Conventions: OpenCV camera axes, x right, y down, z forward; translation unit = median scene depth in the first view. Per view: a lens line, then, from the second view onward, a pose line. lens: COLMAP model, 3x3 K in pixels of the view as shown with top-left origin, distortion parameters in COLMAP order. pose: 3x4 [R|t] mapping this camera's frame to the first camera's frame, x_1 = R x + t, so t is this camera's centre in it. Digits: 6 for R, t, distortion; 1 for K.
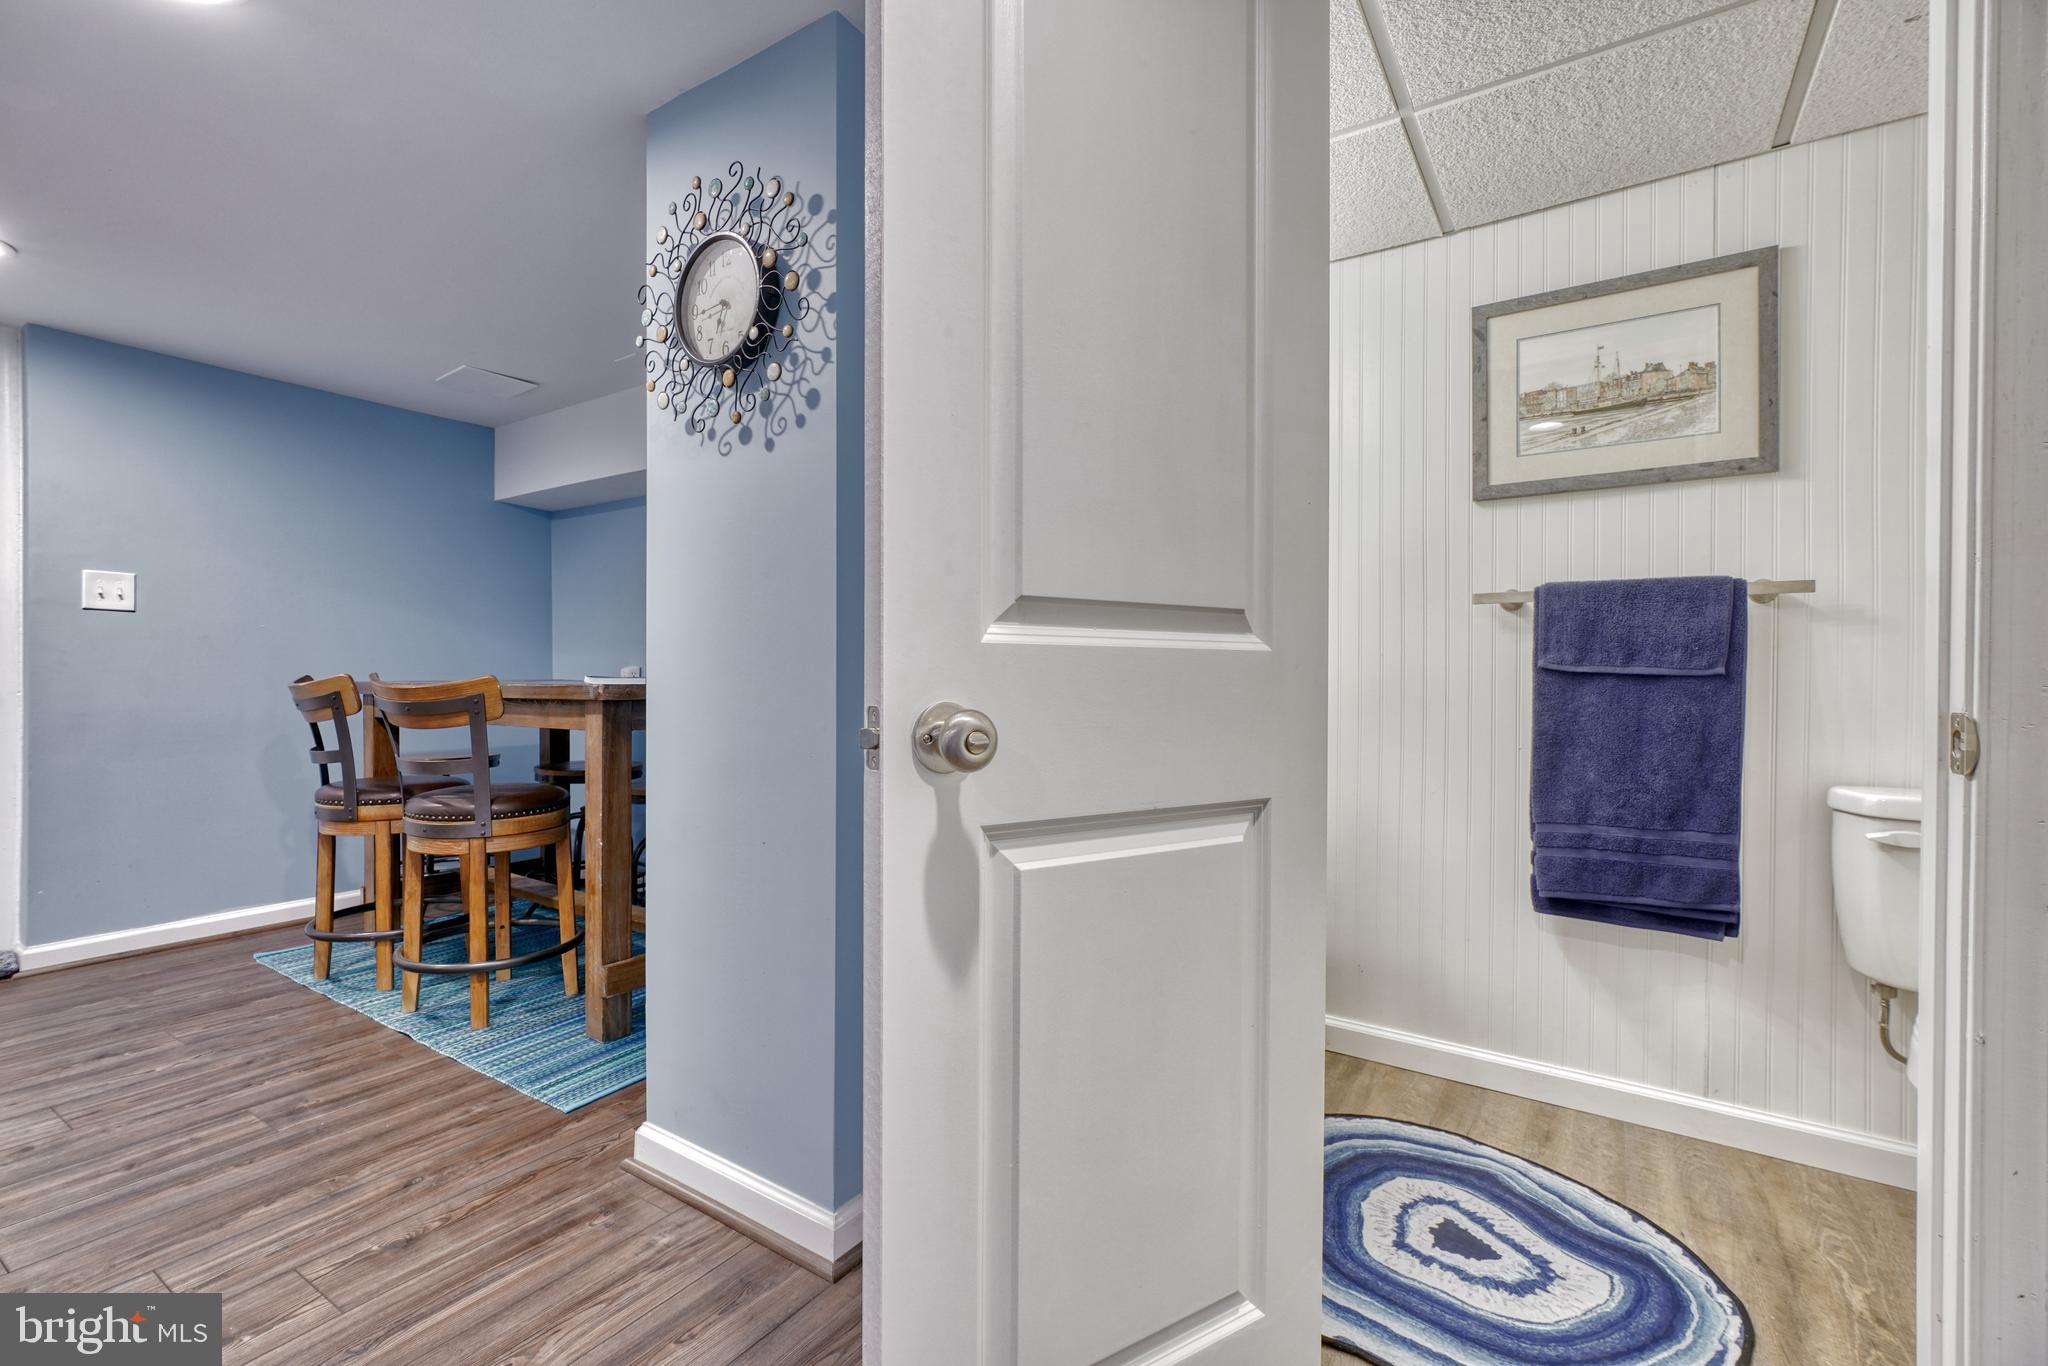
lens RADIAL K [[908.2, 0, 1026.9], [0, 908.2, 690.5], [0, 0, 1]] dist [-0.000162, 0.008989]
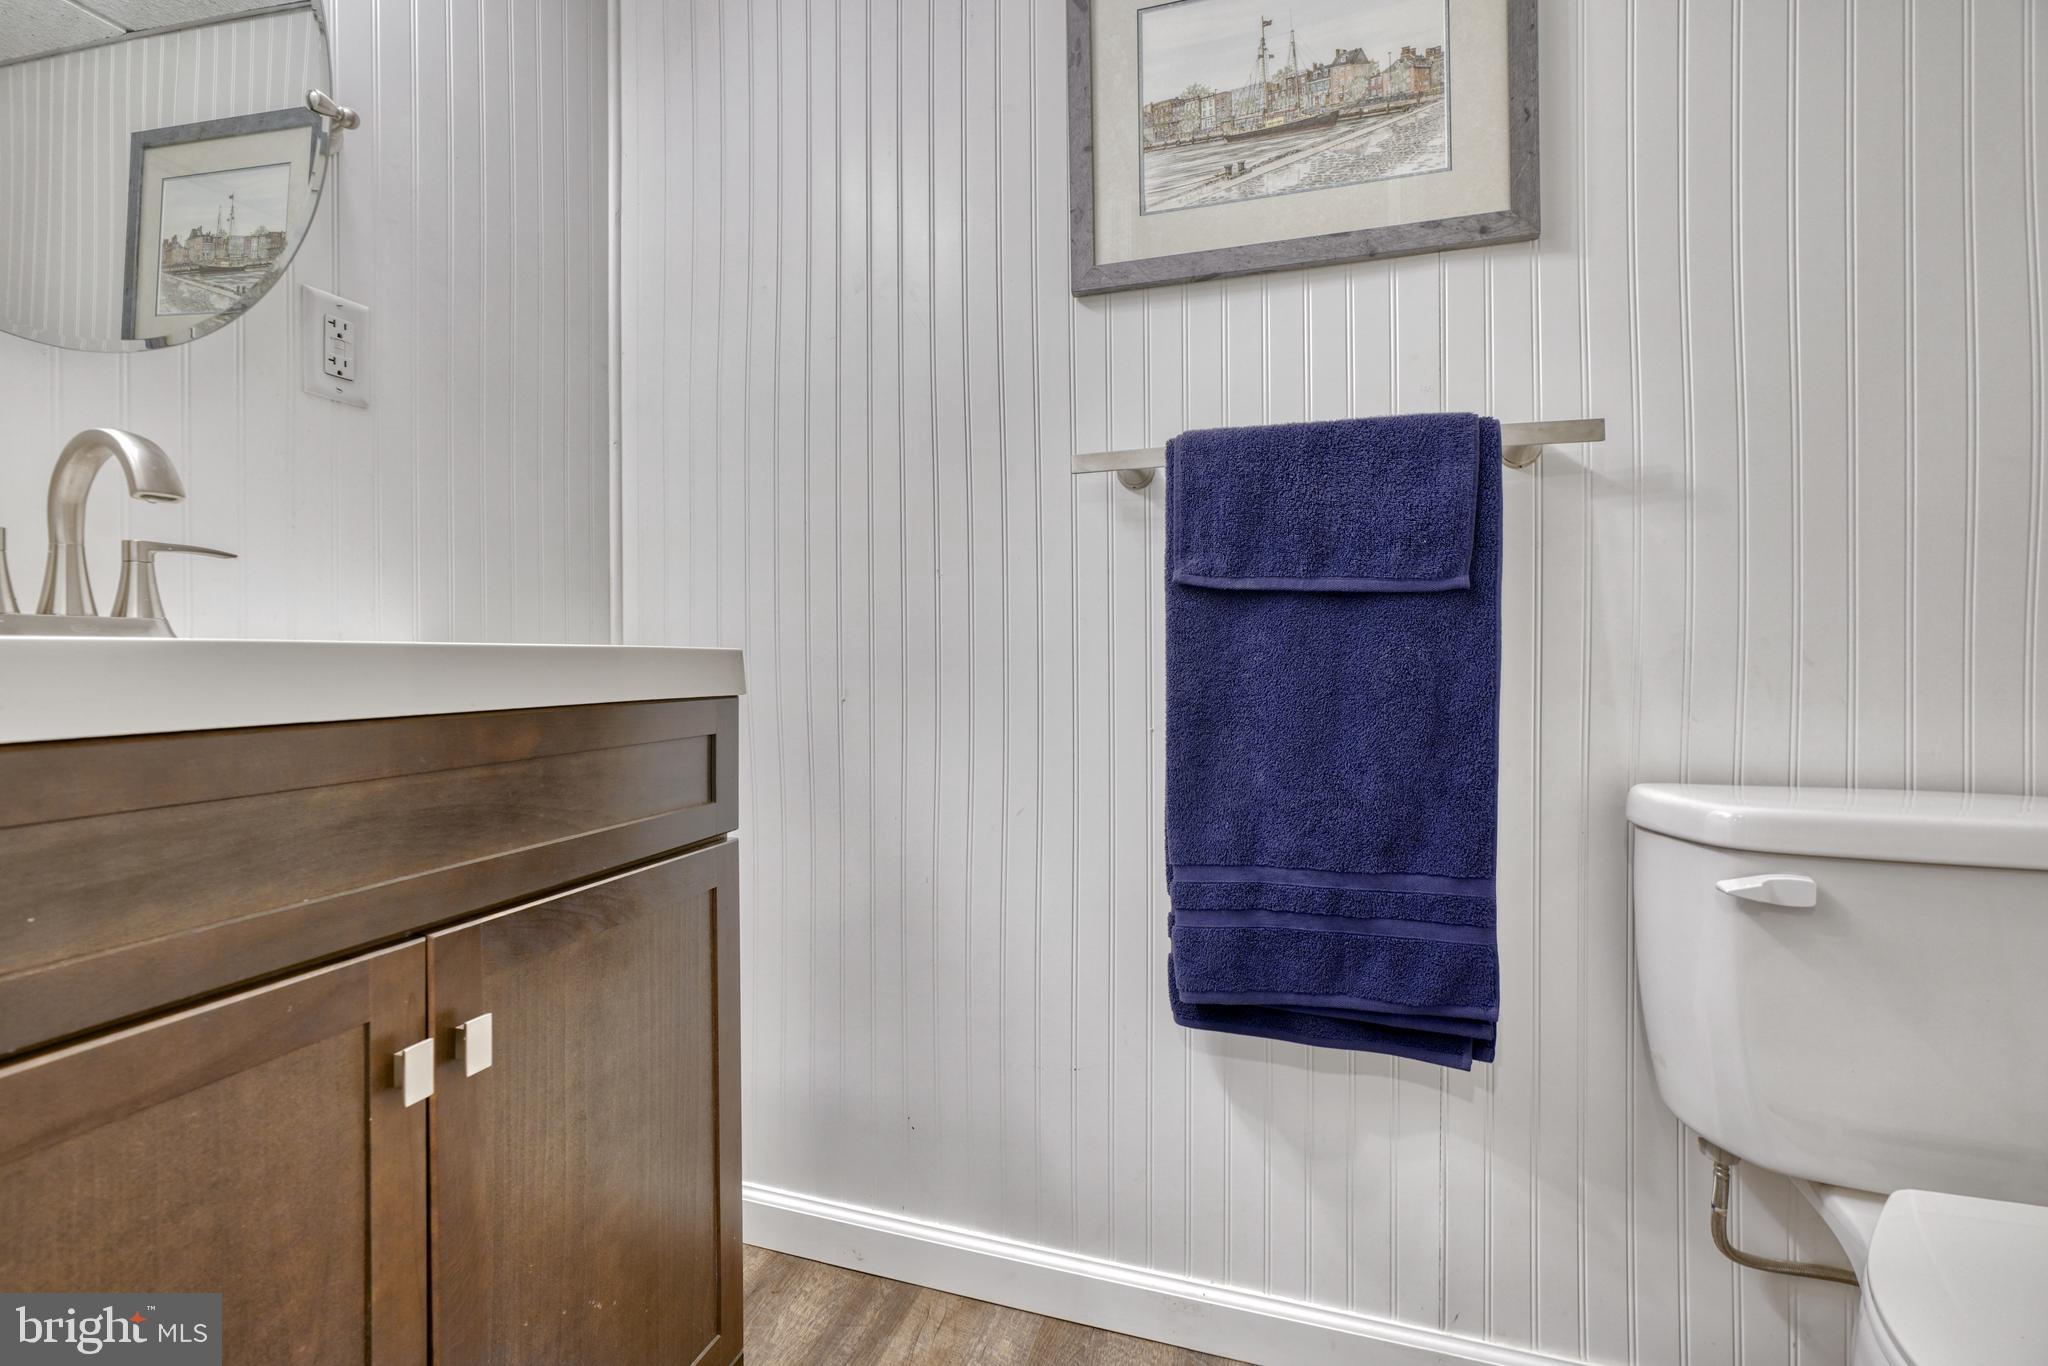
lens RADIAL K [[922.5, 0, 1013.6], [0, 922.5, 668.5], [0, 0, 1]] dist [0.001588, 0.000792]
pose [[0.964679, -0.010298, 0.263226, 0.333891], [0.011183, 0.999936, -0.001863, 0.027127], [-0.263190, 0.004741, 0.964733, 0.505620]]
